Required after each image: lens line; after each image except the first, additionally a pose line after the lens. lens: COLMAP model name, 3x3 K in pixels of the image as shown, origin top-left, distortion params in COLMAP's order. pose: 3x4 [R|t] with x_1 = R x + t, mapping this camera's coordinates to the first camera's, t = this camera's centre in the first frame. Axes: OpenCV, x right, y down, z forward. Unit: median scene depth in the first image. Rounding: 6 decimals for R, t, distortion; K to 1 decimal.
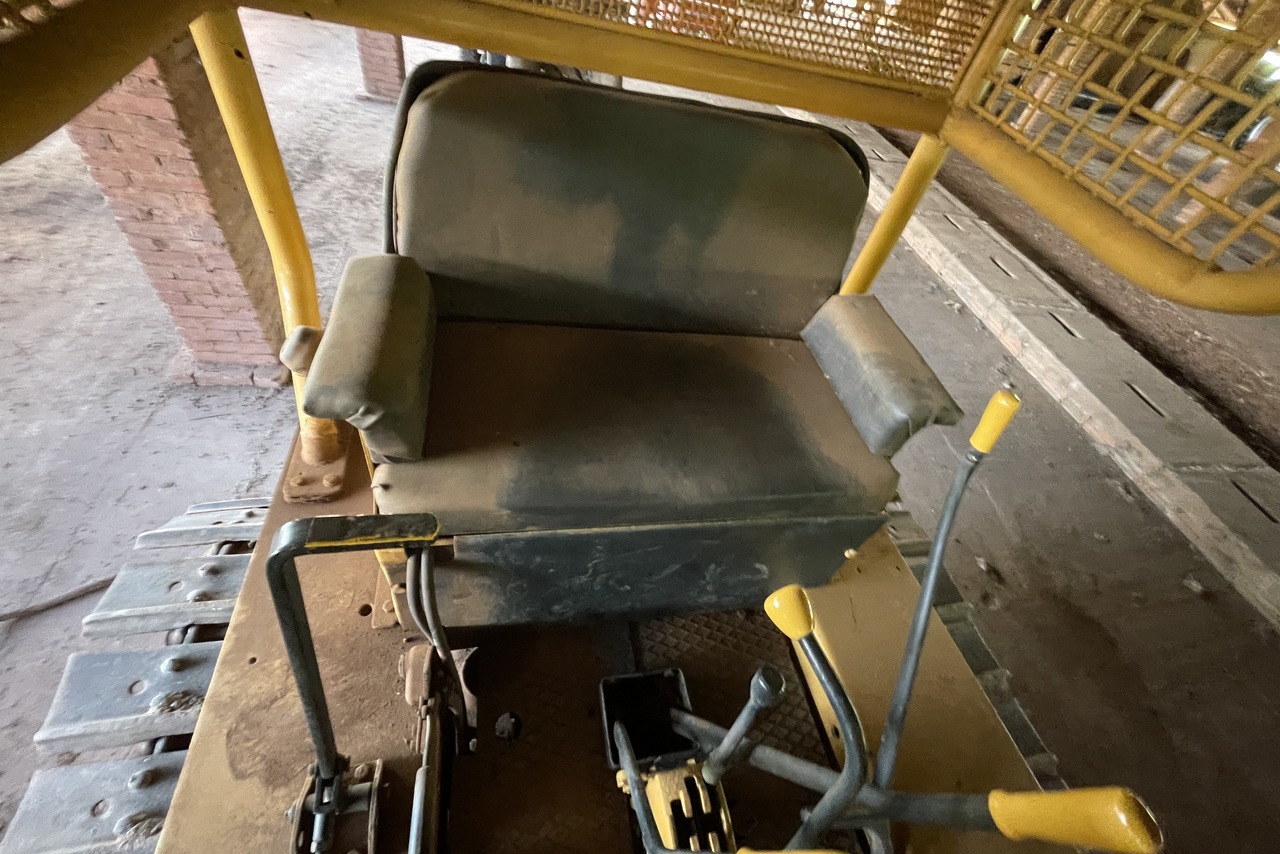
lens RADIAL K [[515.3, 0, 638.1], [0, 515.3, 423.7], [0, 0, 1]] dist [-0.001702, -0.000125]
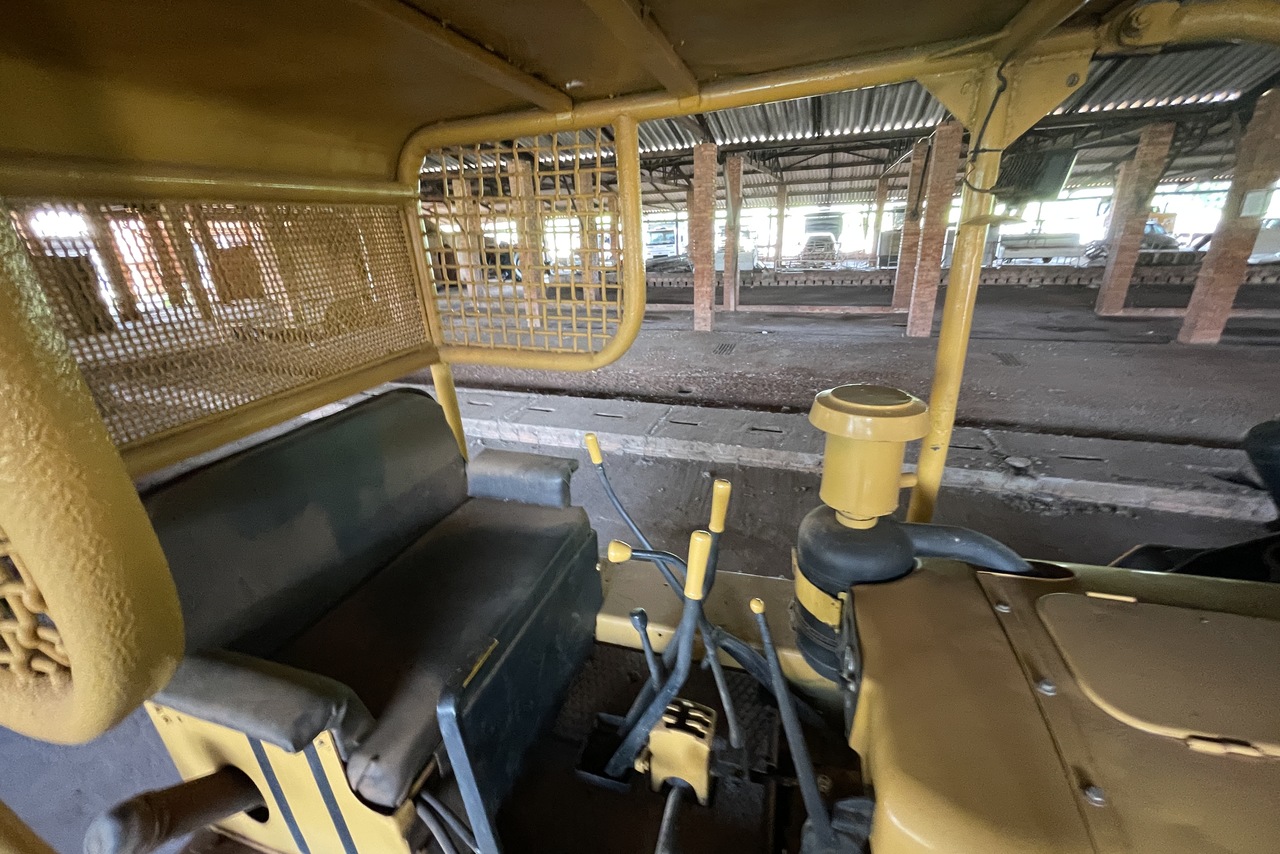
lens RADIAL K [[515.3, 0, 638.1], [0, 515.3, 423.7], [0, 0, 1]] dist [-0.001702, -0.000125]
pose [[0.451520, -0.514126, 0.729249, -0.133251], [0.737066, 0.675528, 0.019892, 0.004239], [-0.502854, 0.528523, 0.683960, -0.106406]]
